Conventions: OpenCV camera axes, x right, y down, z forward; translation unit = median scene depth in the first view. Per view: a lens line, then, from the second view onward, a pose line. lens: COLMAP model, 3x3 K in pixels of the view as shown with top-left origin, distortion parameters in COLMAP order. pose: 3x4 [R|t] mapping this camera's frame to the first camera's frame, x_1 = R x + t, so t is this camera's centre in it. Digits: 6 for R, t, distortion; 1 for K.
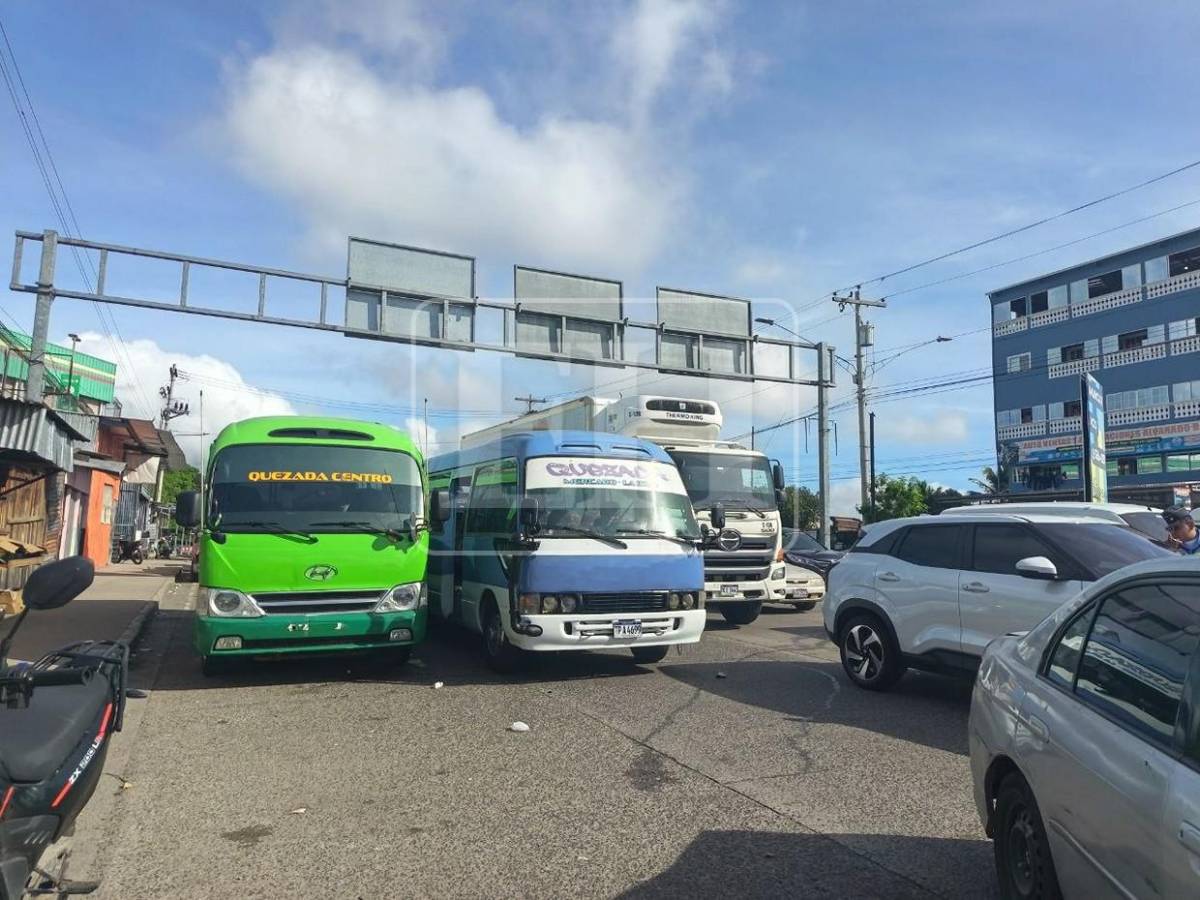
lens RADIAL K [[805.8, 0, 604.6], [0, 805.8, 468.8], [0, 0, 1]] dist [0.274500, -0.225064]
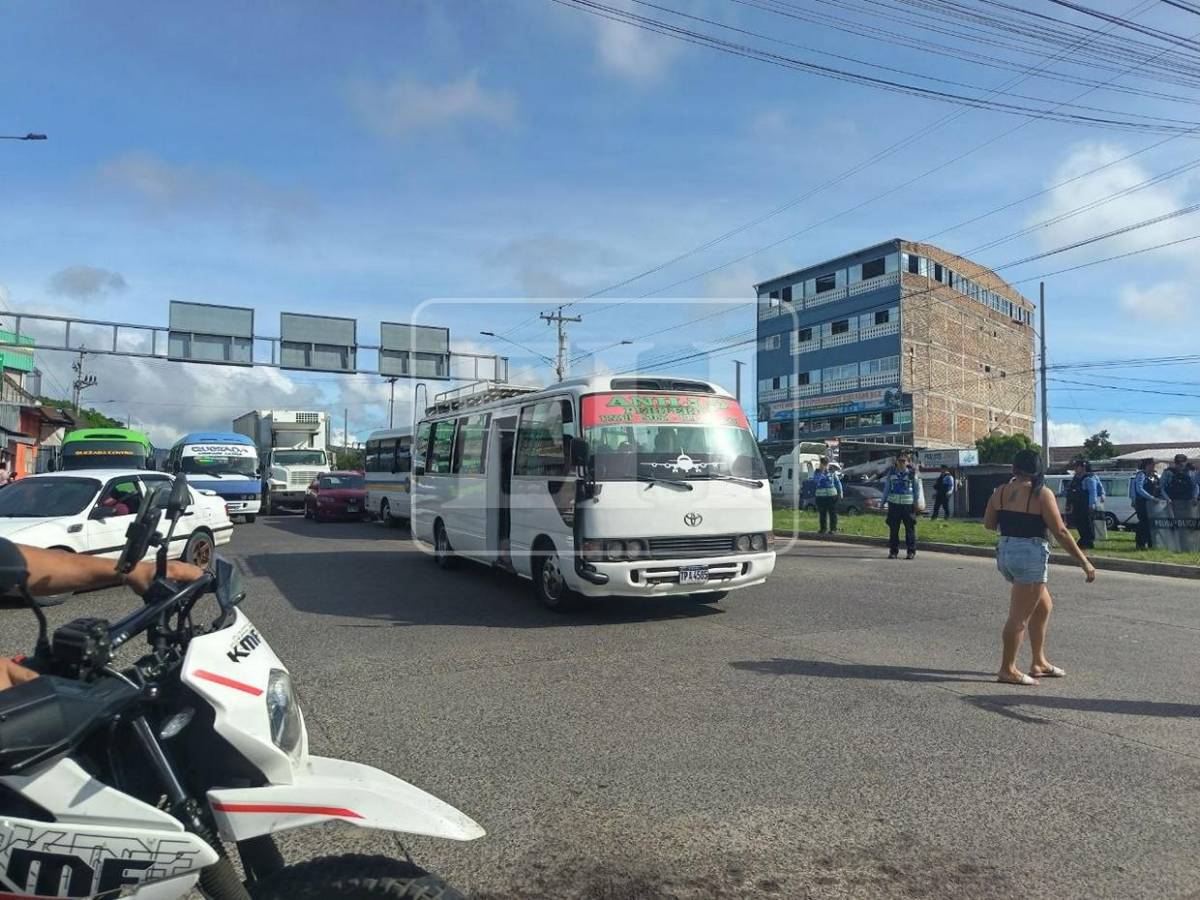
lens RADIAL K [[868.1, 0, 600.0], [0, 868.1, 450.0], [0, 0, 1]] dist [0.135398, -0.000644]
pose [[0.999511, -0.009004, 0.029954, 0.336553], [0.007813, 0.999183, 0.039643, -0.029190], [-0.030287, -0.039390, 0.998765, -0.565617]]
